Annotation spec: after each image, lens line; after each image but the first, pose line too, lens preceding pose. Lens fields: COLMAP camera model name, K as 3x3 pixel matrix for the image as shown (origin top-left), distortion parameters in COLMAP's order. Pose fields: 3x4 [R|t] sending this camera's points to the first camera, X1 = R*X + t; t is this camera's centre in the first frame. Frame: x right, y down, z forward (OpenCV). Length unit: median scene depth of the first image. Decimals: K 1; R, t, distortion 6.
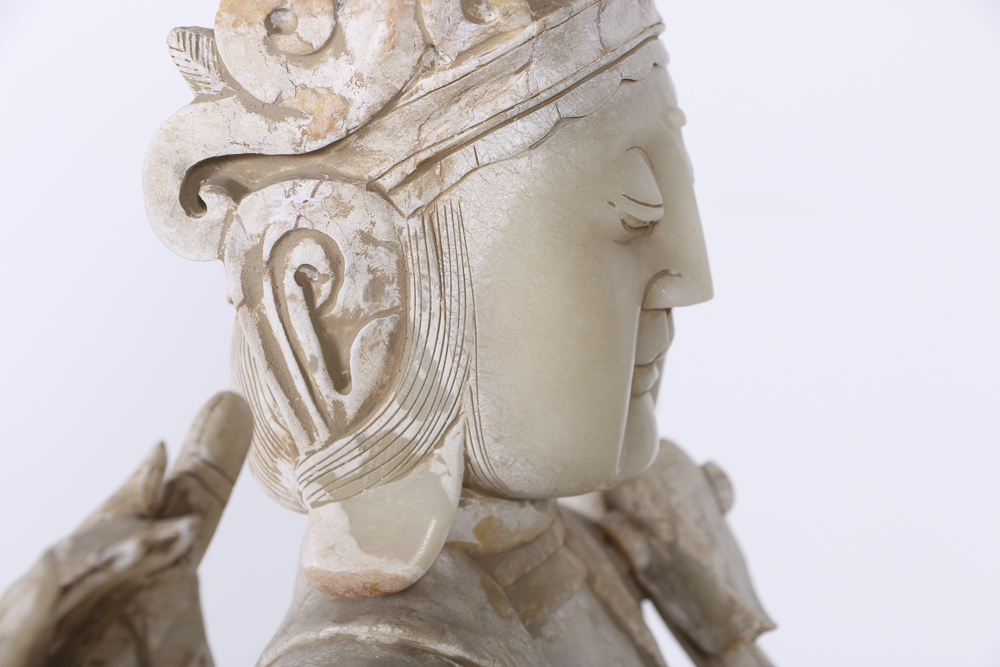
lens RADIAL K [[2791.0, 0, 499.1], [0, 2791.0, 334.4], [0, 0, 1]] dist [0.192582, 0.000000]
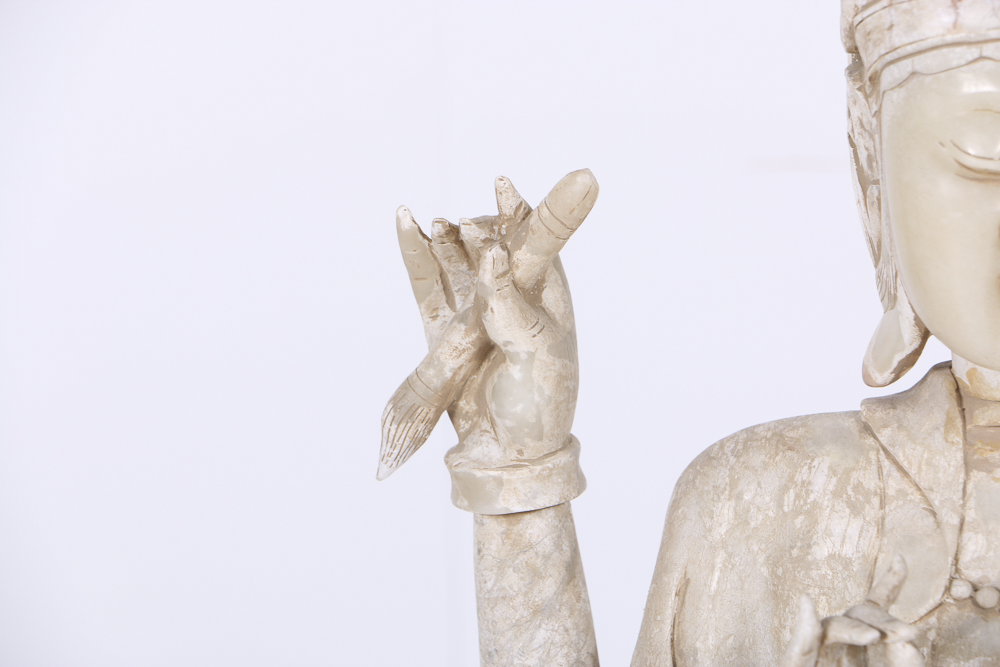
lens RADIAL K [[5813.5, 0, 492.9], [0, 5813.5, 352.9], [0, 0, 1]] dist [1.920465, 0.000000]
pose [[0.245987, 0.277767, -0.928620, 2.614233], [-0.216330, 0.949625, 0.226745, -0.540922], [0.944823, 0.145112, 0.293685, -0.015115]]
